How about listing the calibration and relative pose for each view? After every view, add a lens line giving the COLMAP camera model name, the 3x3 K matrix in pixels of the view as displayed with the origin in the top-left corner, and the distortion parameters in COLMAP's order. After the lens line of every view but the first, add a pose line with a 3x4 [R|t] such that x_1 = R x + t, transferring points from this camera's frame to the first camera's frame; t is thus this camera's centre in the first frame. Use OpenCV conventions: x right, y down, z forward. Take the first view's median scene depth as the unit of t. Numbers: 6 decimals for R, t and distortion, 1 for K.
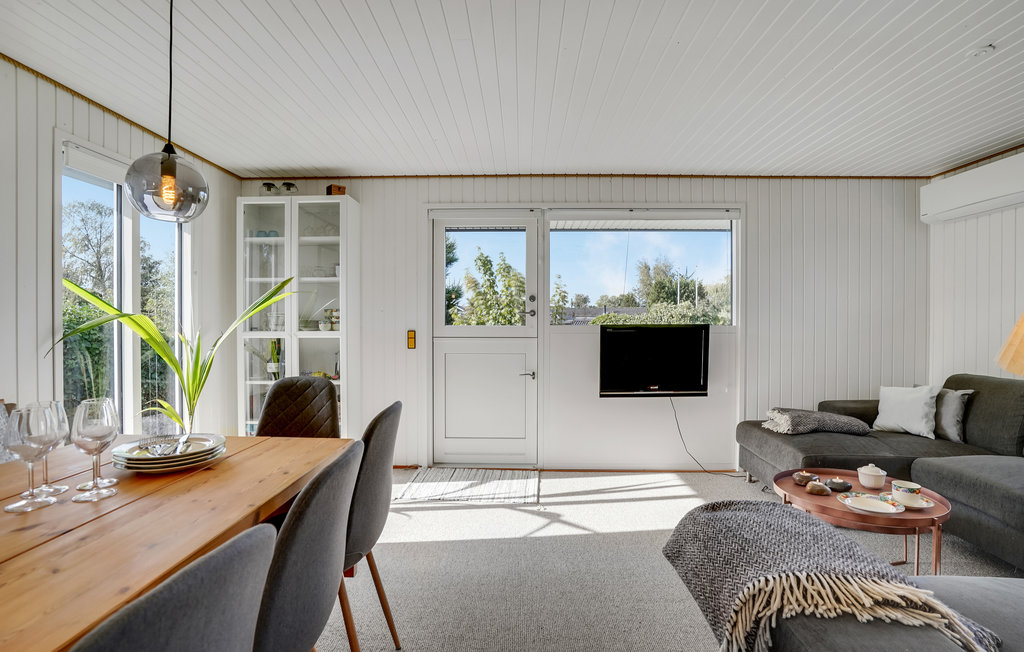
lens RADIAL K [[480.0, 0, 509.0], [0, 480.0, 324.8], [0, 0, 1]] dist [-0.020262, 0.006245]
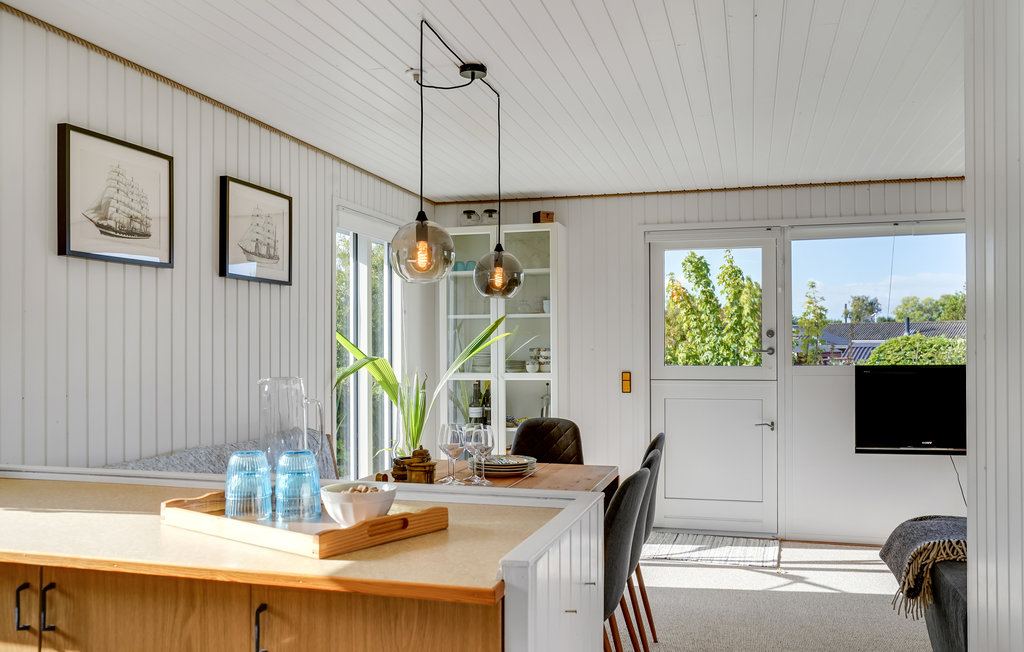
lens RADIAL K [[836.8, 0, 523.1], [0, 836.8, 344.1], [0, 0, 1]] dist [-0.025825, 0.031077]
pose [[0.971215, -0.006669, -0.238110, -0.024903], [0.004181, 0.999931, -0.010952, -0.023371], [0.238167, 0.009641, 0.971176, -0.542942]]
